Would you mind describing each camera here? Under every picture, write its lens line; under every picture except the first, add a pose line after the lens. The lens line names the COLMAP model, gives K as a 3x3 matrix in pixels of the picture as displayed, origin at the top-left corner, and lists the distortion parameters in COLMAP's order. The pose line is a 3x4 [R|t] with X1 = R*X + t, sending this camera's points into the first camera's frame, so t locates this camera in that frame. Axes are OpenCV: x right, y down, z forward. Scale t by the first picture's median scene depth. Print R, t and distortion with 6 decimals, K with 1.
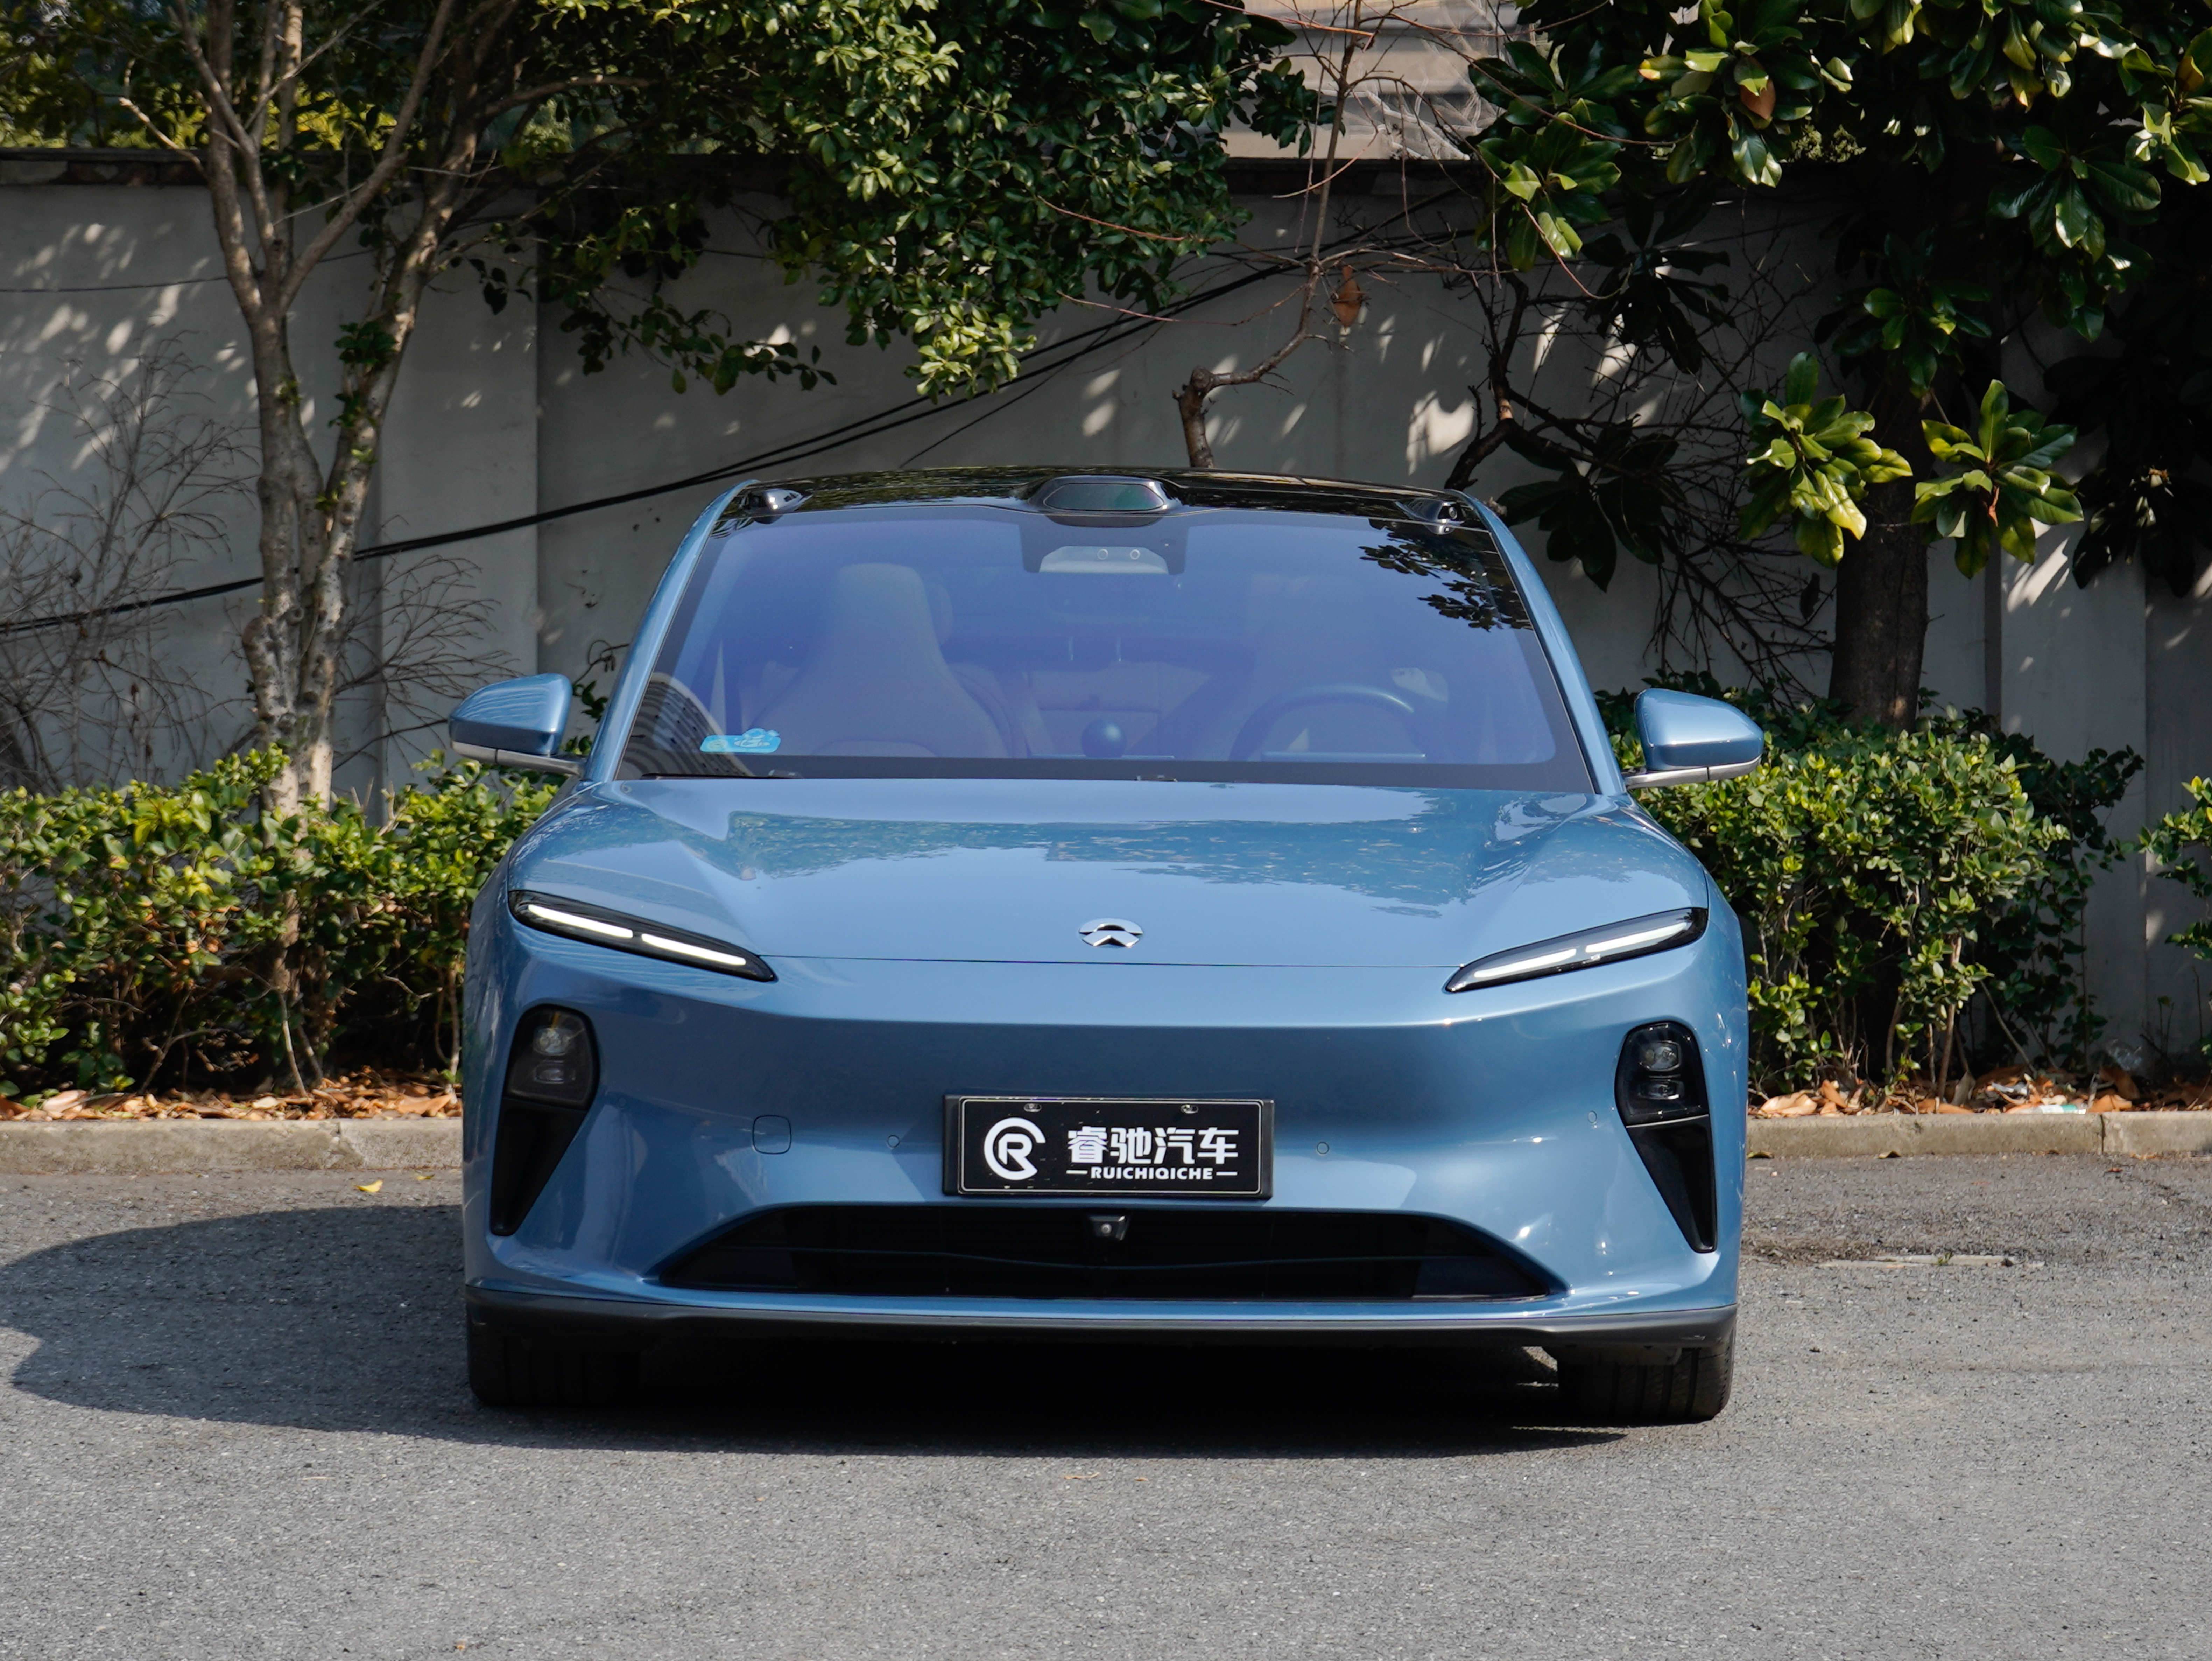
lens RADIAL K [[8740.9, 0, 1106.4], [0, 8740.9, 819.3], [0, 0, 1]] dist [-0.029187, 0.000000]
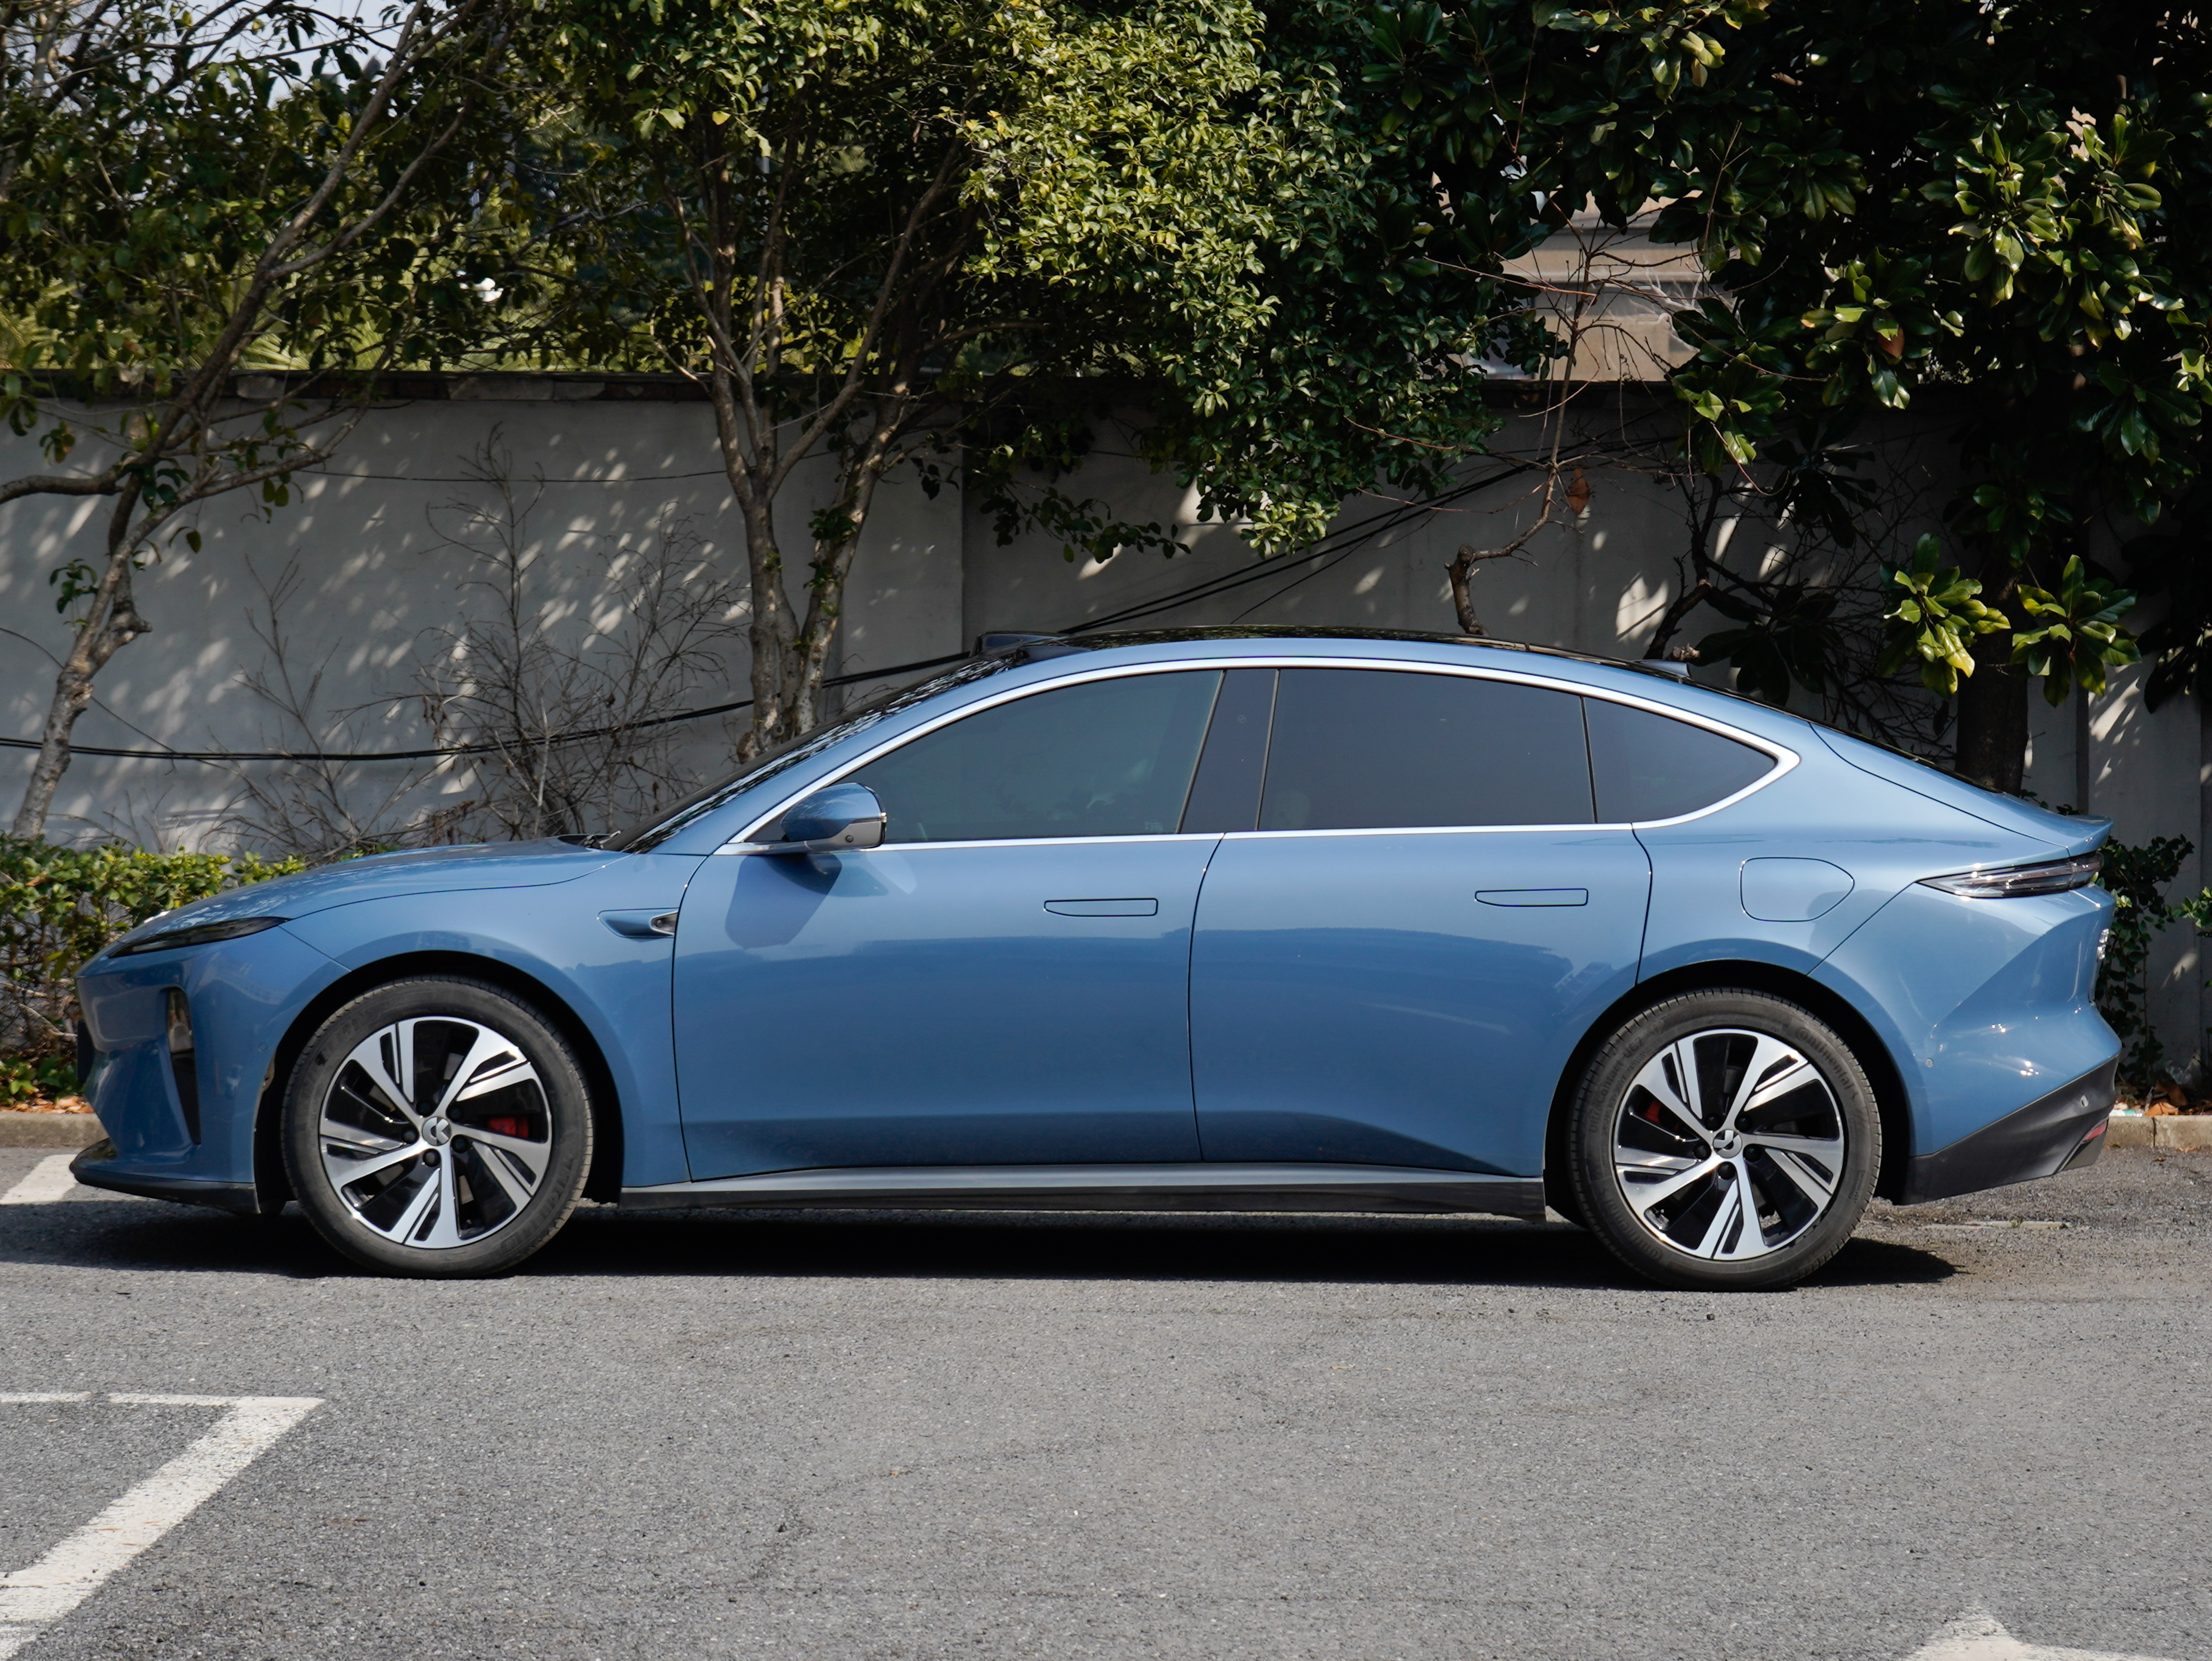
lens RADIAL K [[7283.1, 0, 1212.0], [0, 7283.1, 841.8], [0, 0, 1]] dist [-0.106154, 0.000000]
pose [[0.999476, 0.004439, -0.032070, 0.007845], [-0.004605, 0.999976, -0.005100, -0.001290], [0.032047, 0.005245, 0.999473, -0.093775]]
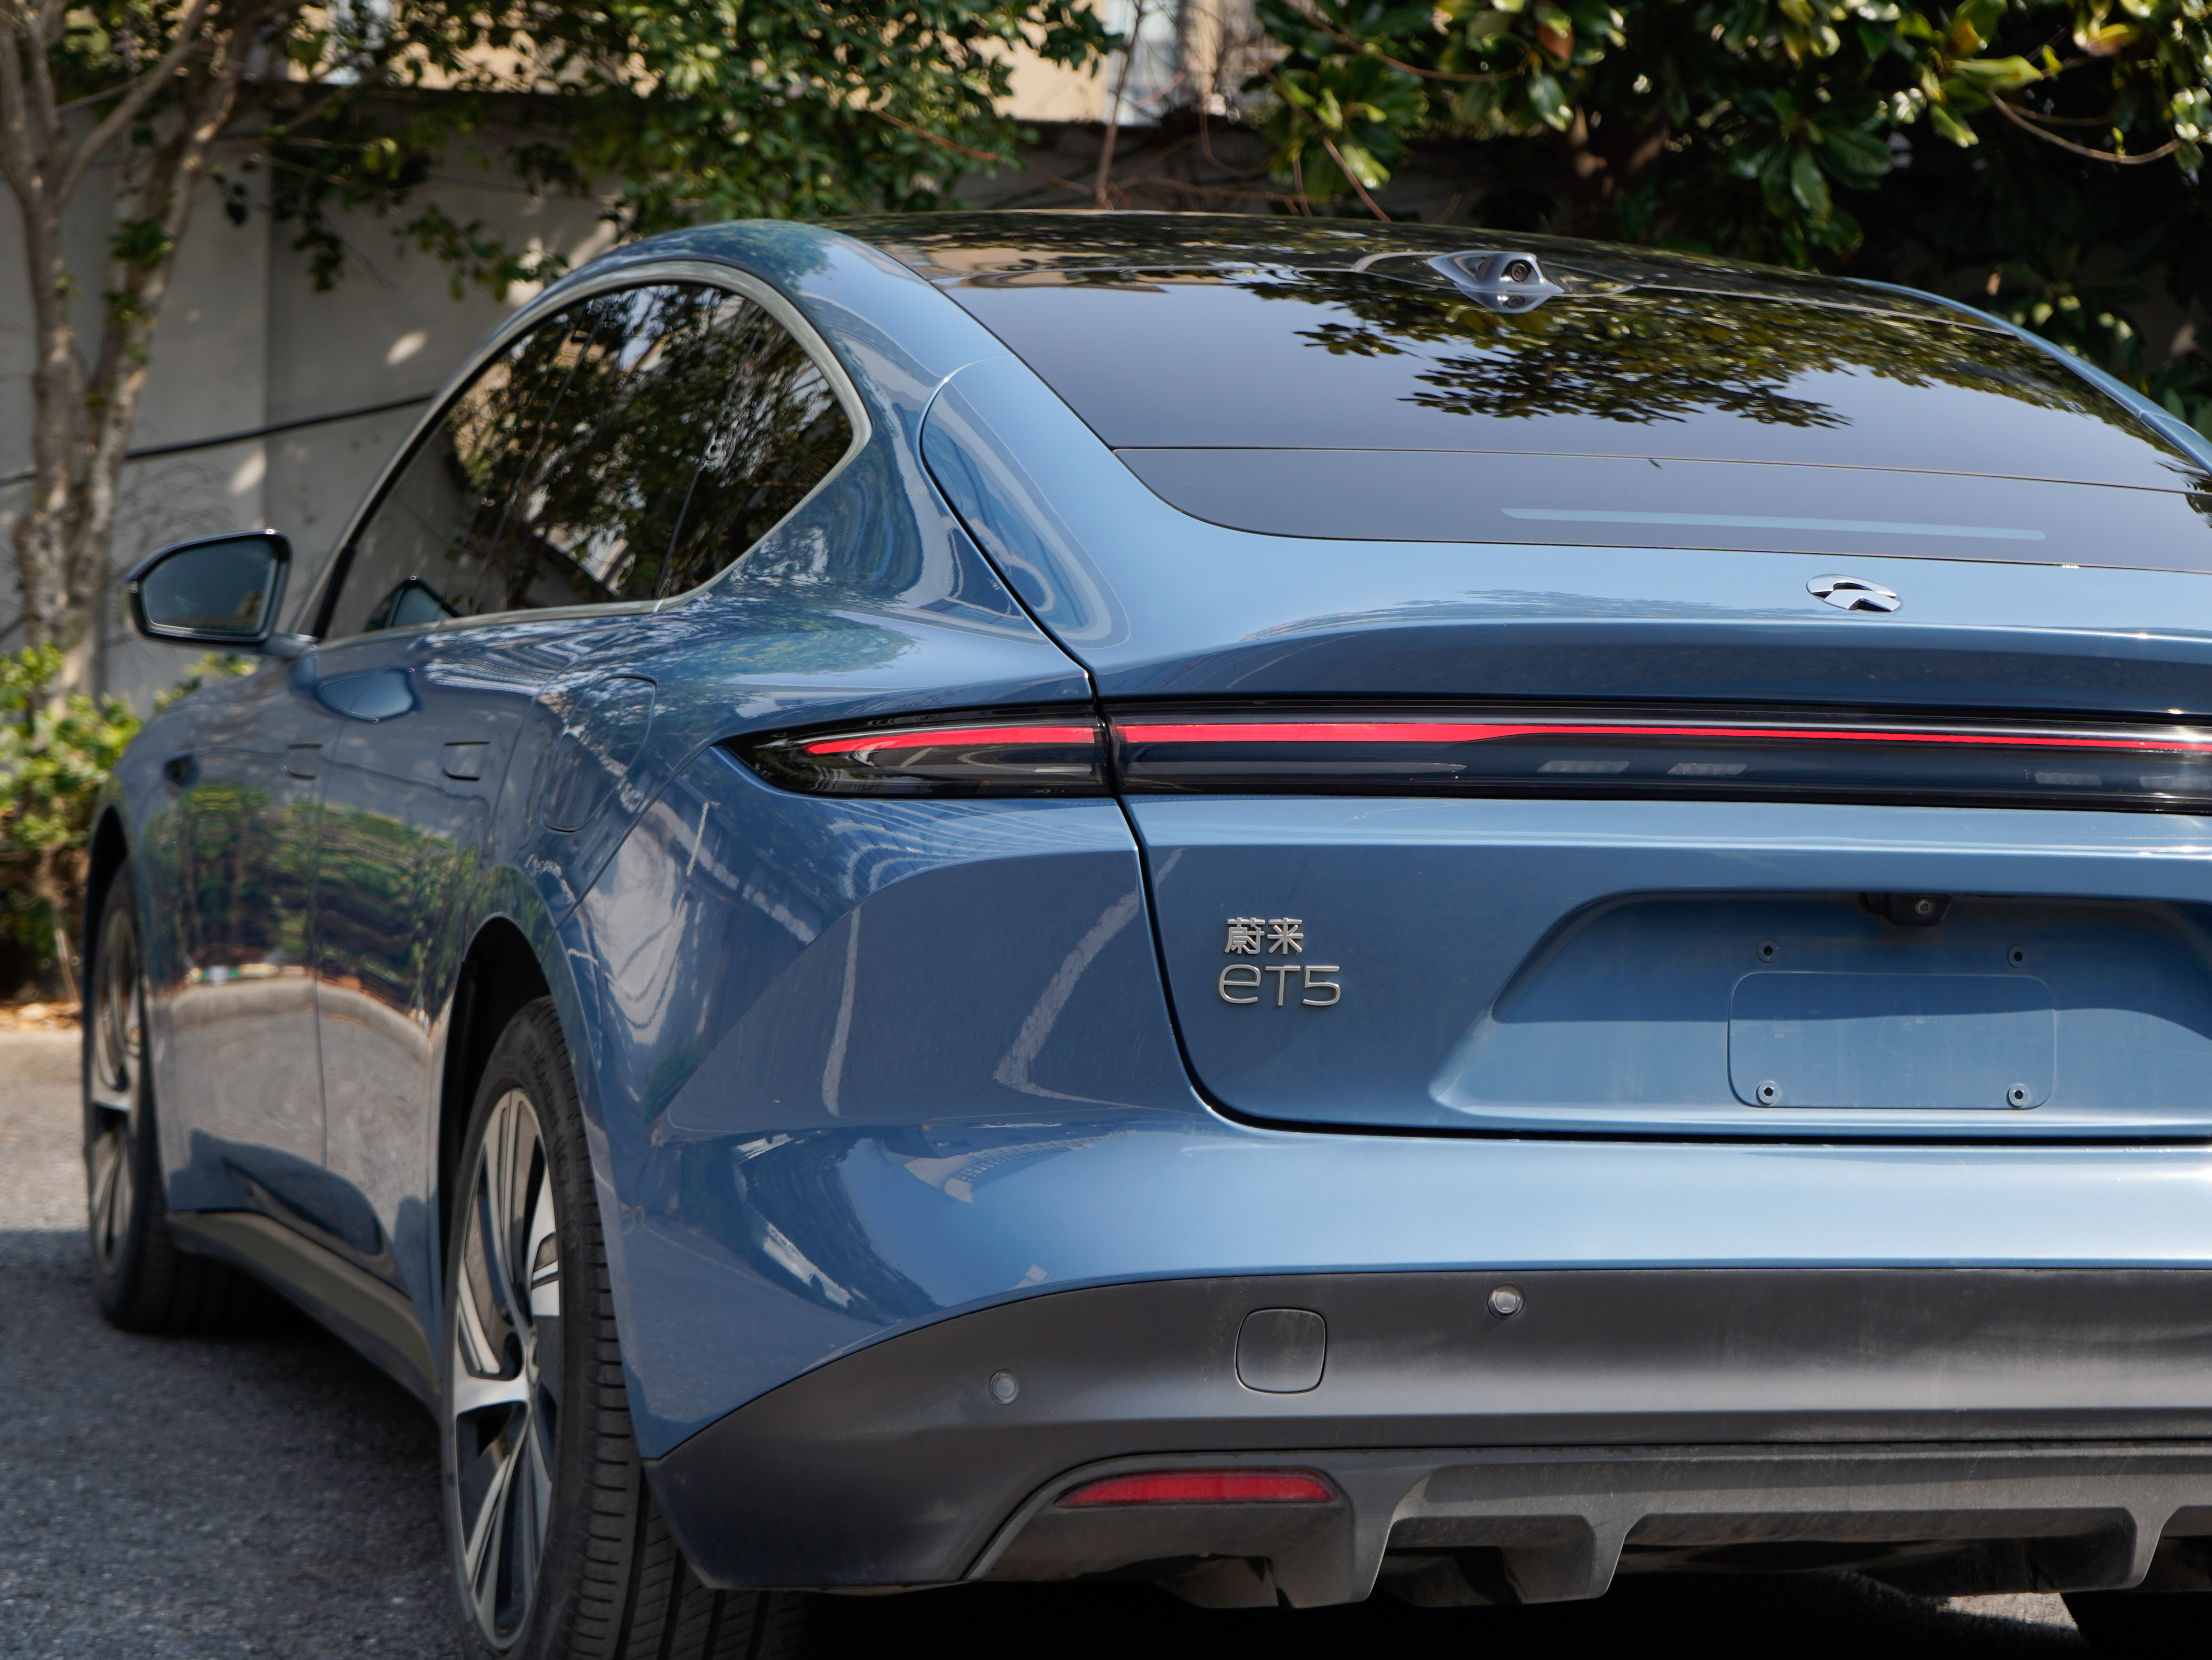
lens RADIAL K [[5898.7, 0, 1097.1], [0, 5898.7, 839.9], [0, 0, 1]] dist [-0.089822, 0.000000]
pose [[0.989385, 0.020583, 0.143851, -0.071898], [-0.022885, 0.999635, 0.014368, 0.001123], [-0.143503, -0.017508, 0.989495, 0.327741]]
